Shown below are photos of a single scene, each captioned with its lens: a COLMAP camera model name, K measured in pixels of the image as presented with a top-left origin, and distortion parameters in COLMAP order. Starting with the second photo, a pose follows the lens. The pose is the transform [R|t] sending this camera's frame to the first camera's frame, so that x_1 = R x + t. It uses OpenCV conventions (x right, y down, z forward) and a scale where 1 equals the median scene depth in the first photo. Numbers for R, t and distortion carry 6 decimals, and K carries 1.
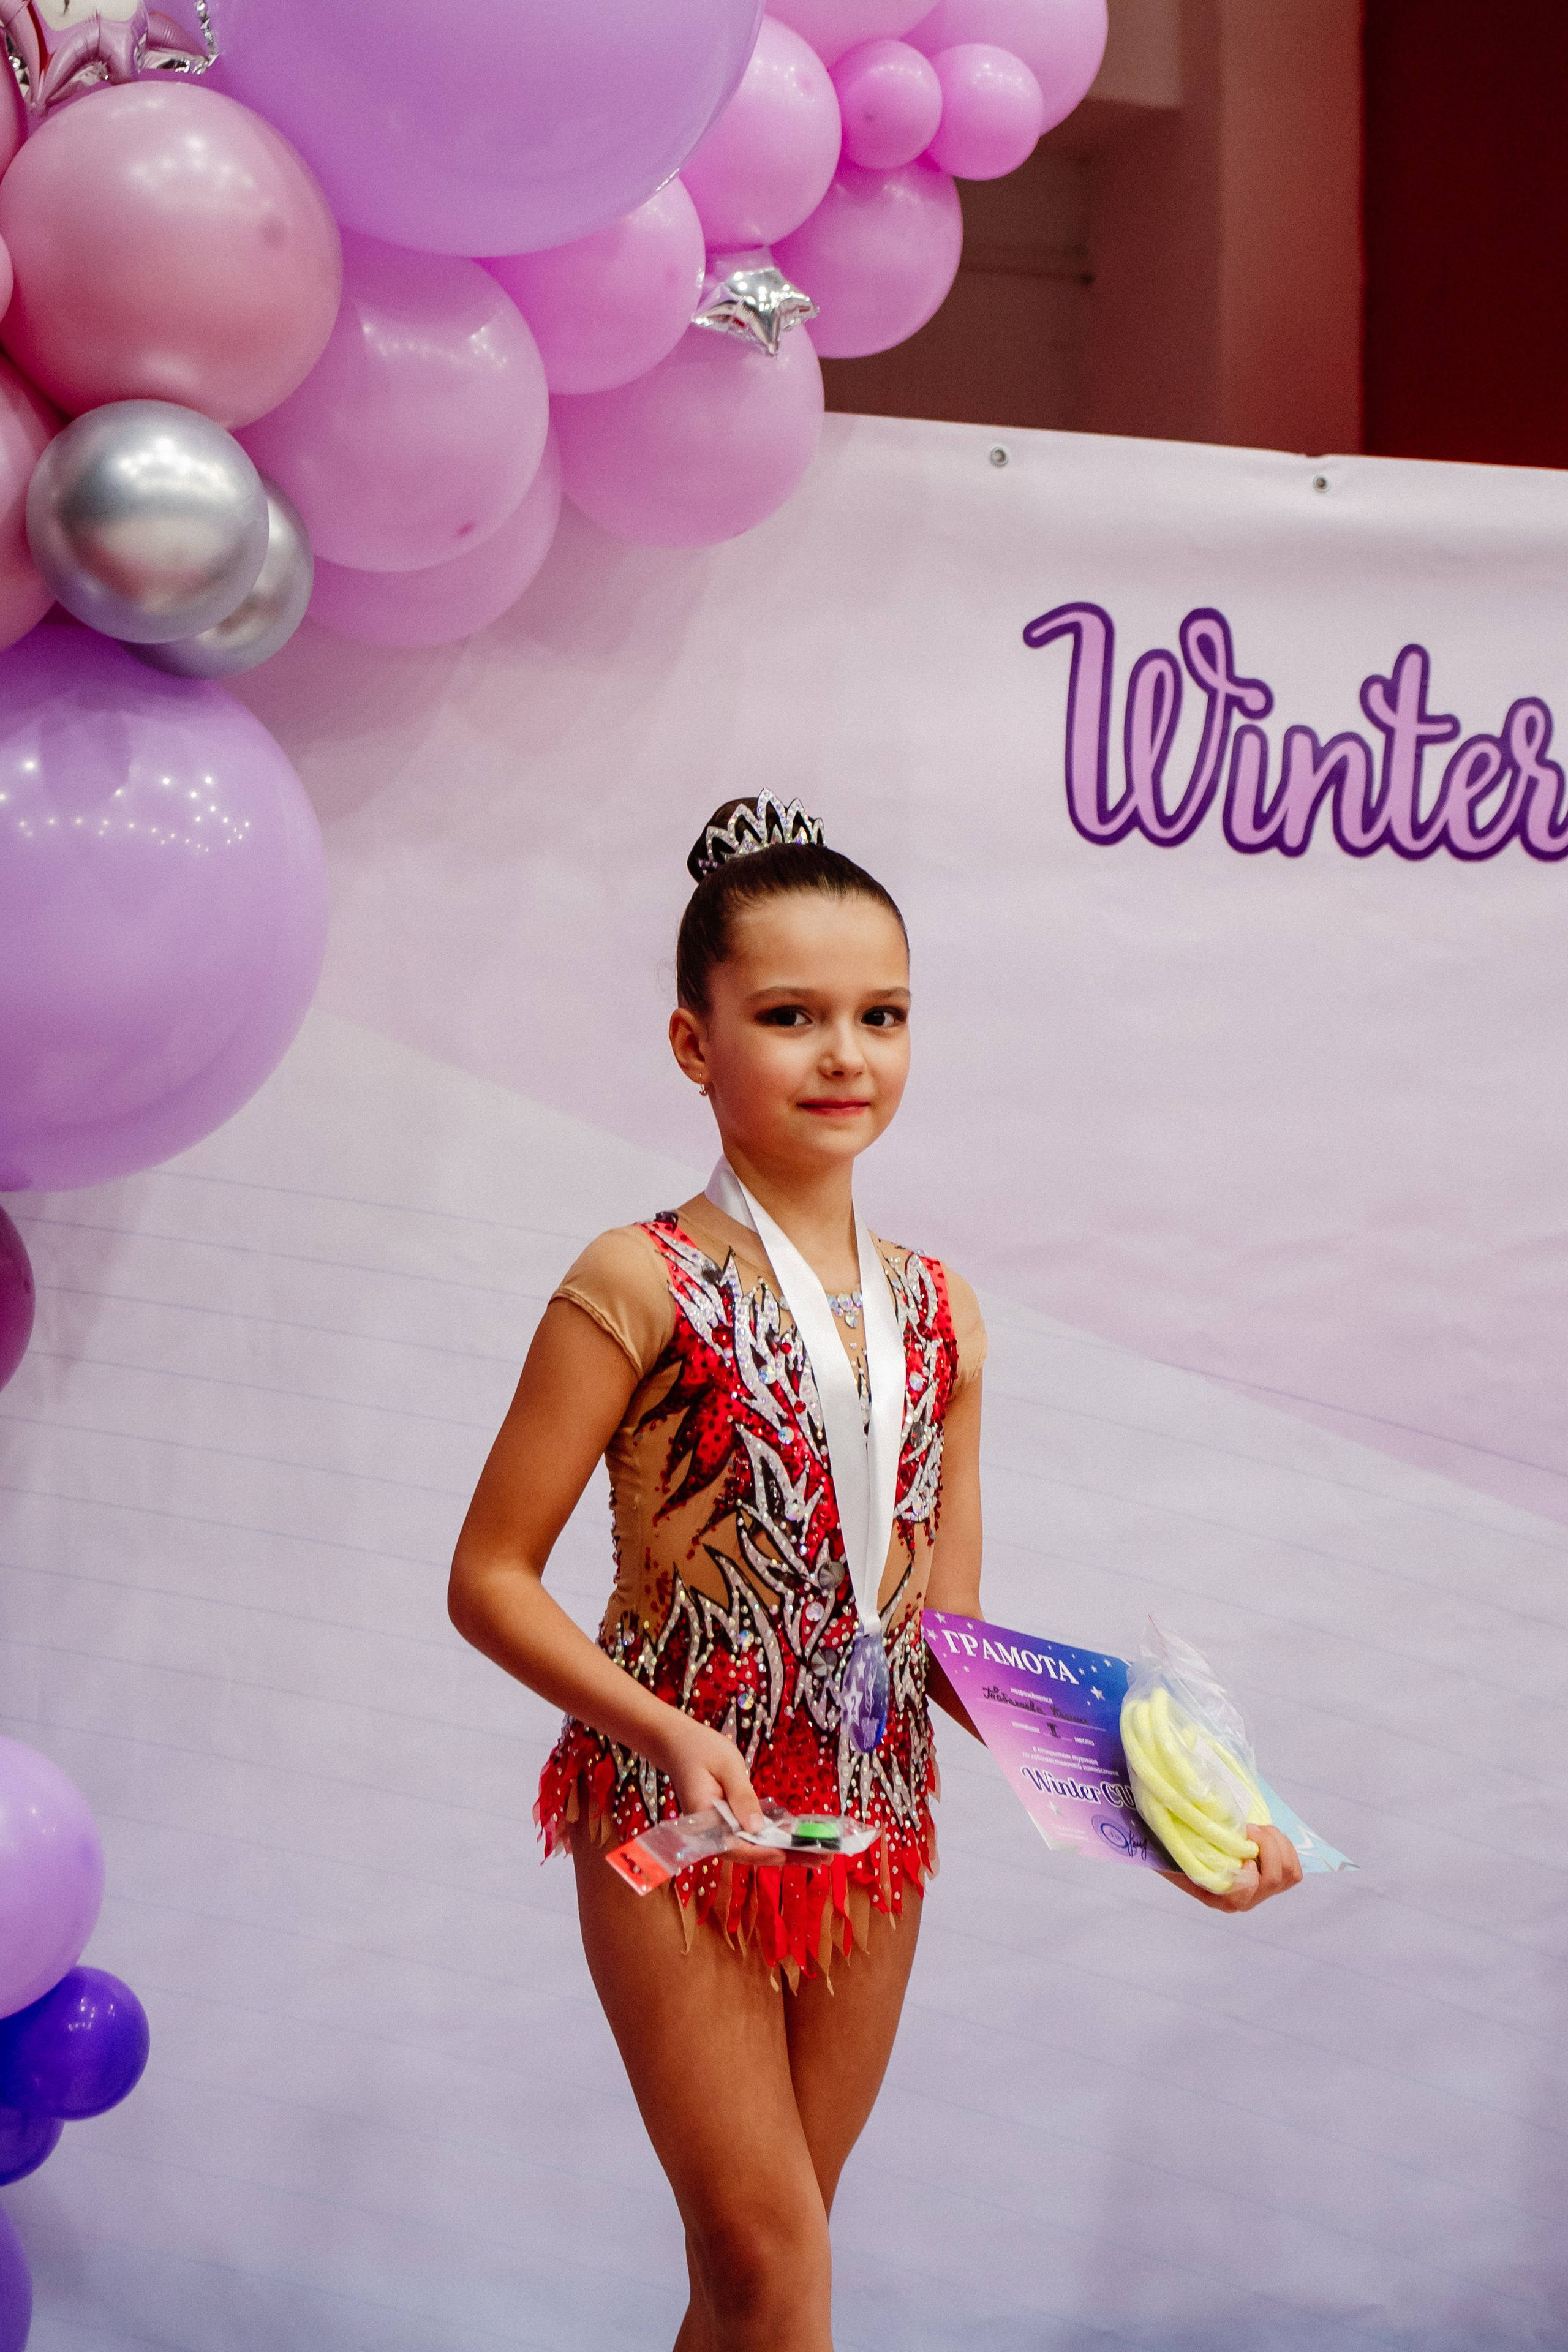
lens RADIAL K [[5051.0, 0, 784.0], [0, 5051.0, 1176.0], [0, 0, 1]] dist [0.347302, -2.365622]
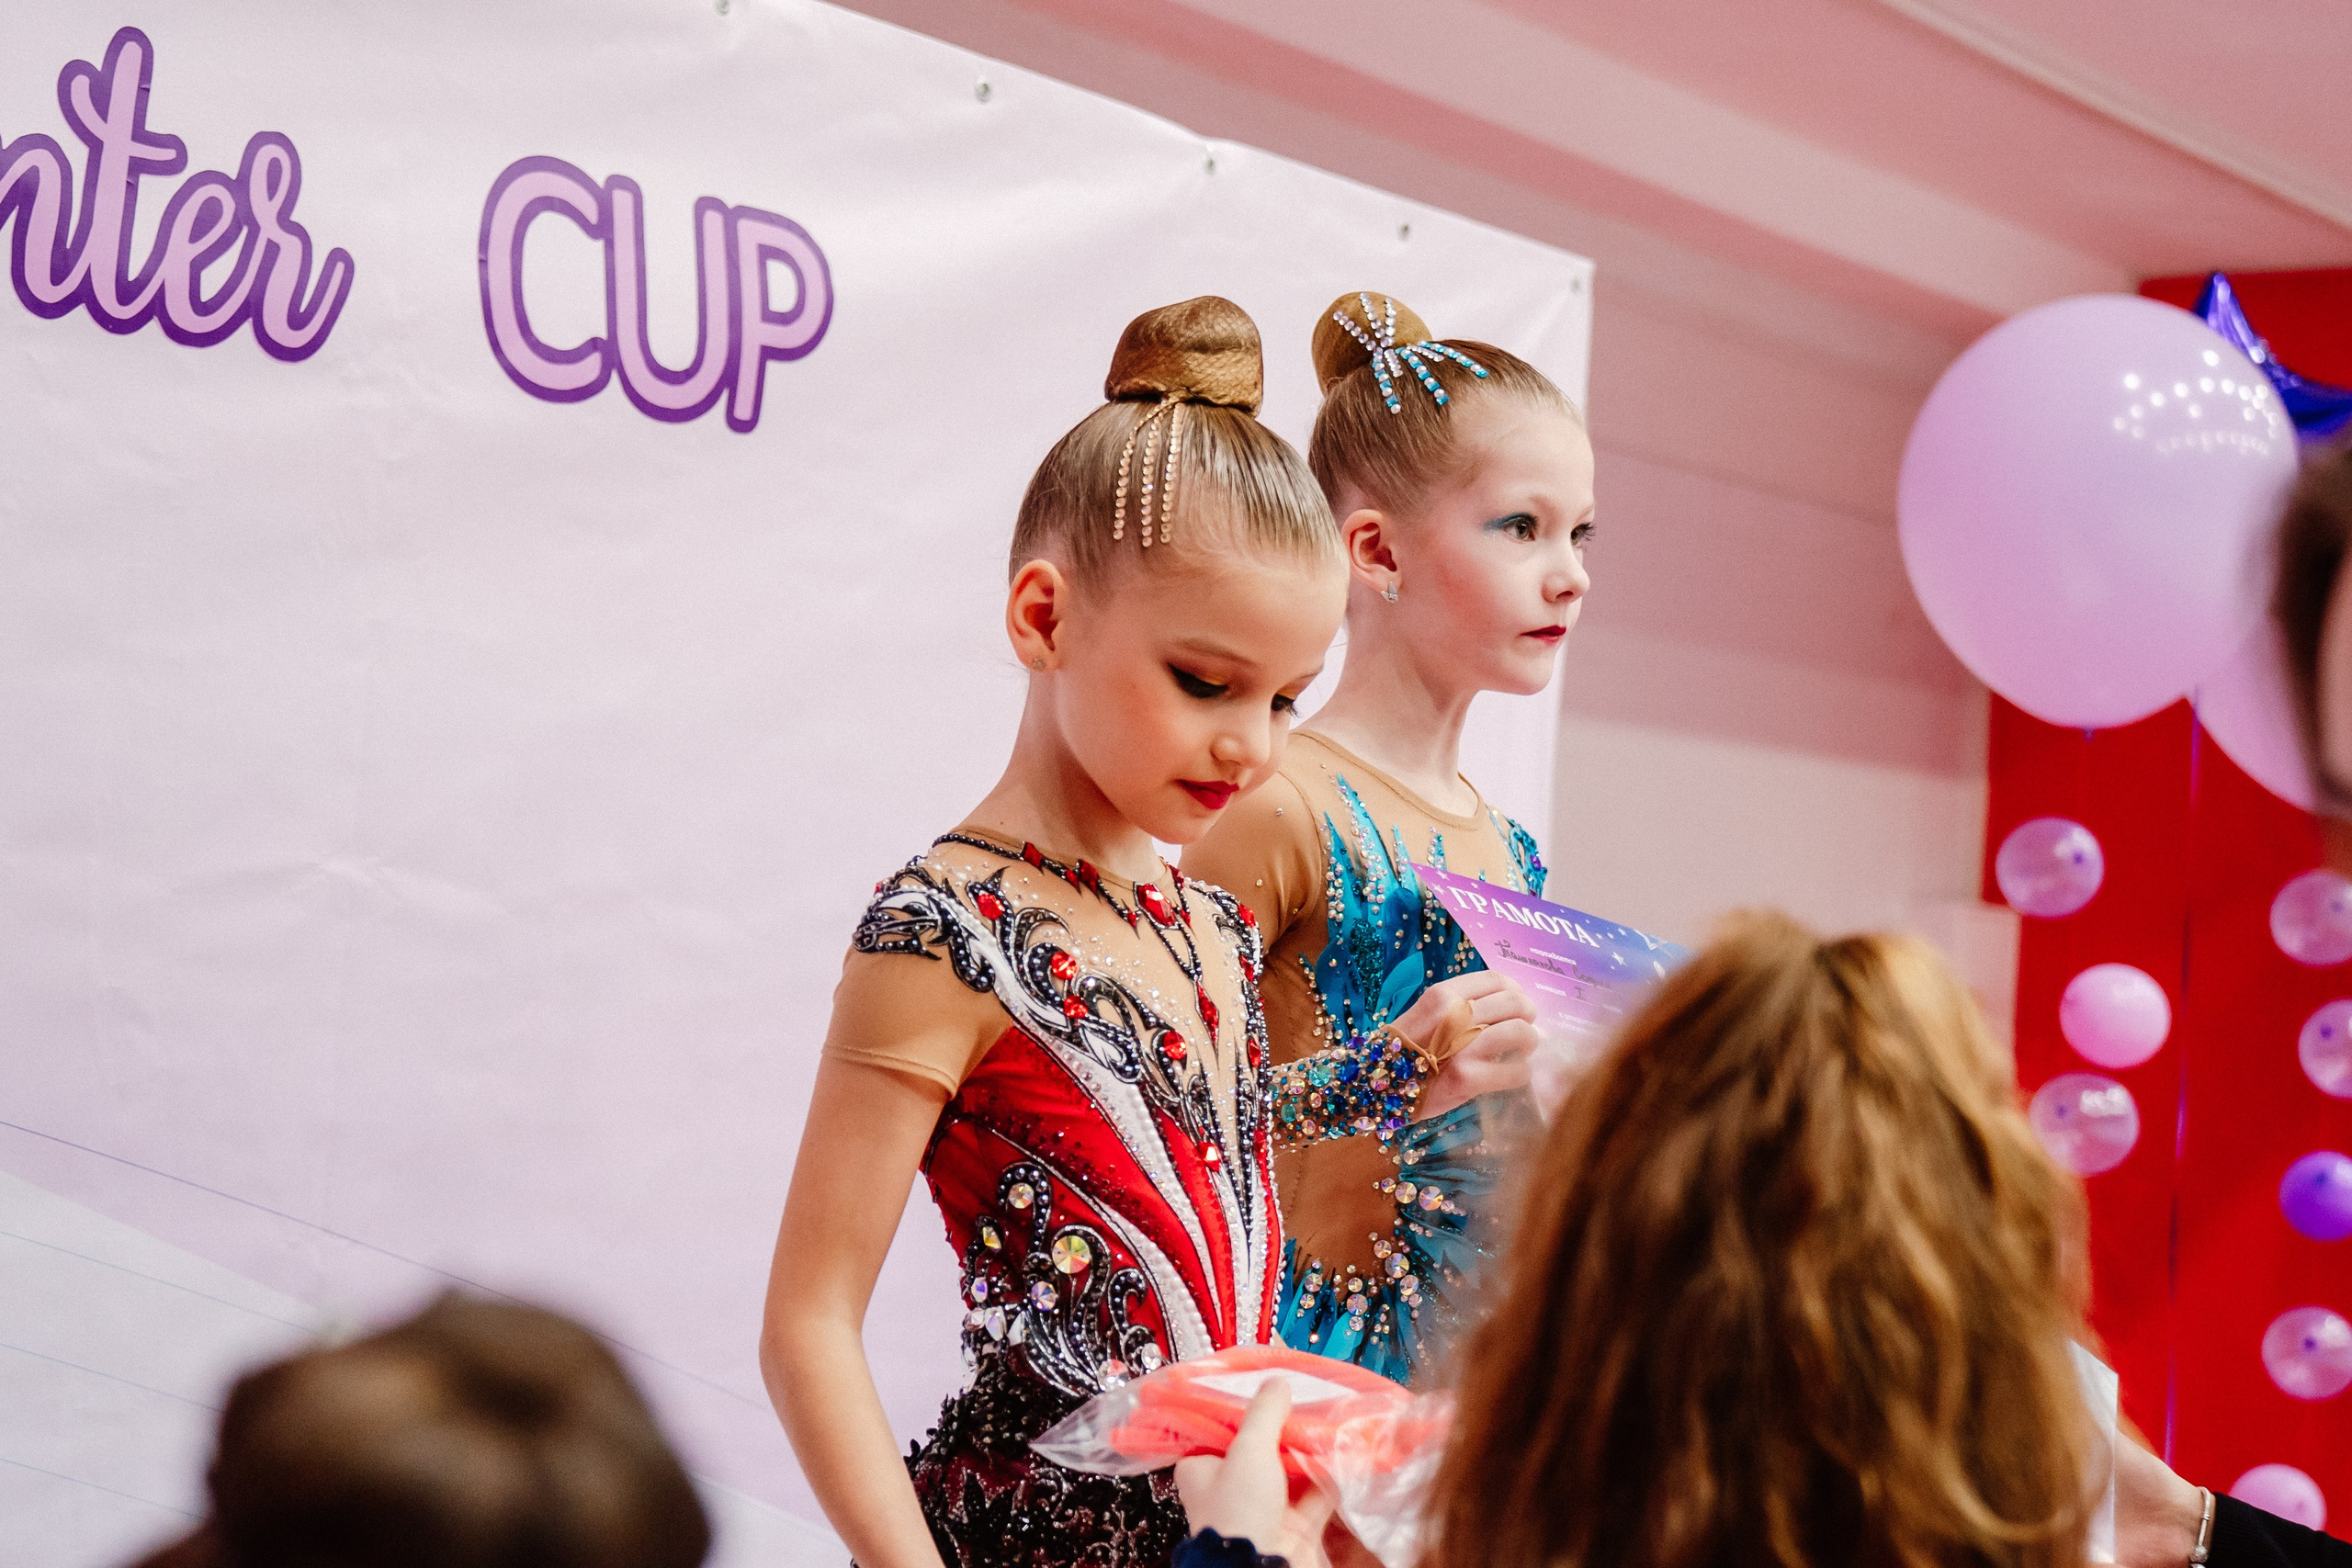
lens RADIAL K [[4111.2, 0, 1176.0], [0, 4111.2, 784.0], [0, 0, 1]] dist [0.146300, -0.188433]
pose [[0.851978, 0.077800, 0.517765, -0.044432], [-0.090453, 0.995900, -0.000806, -0.012430], [-0.515705, -0.046147, 0.855523, 0.425282]]
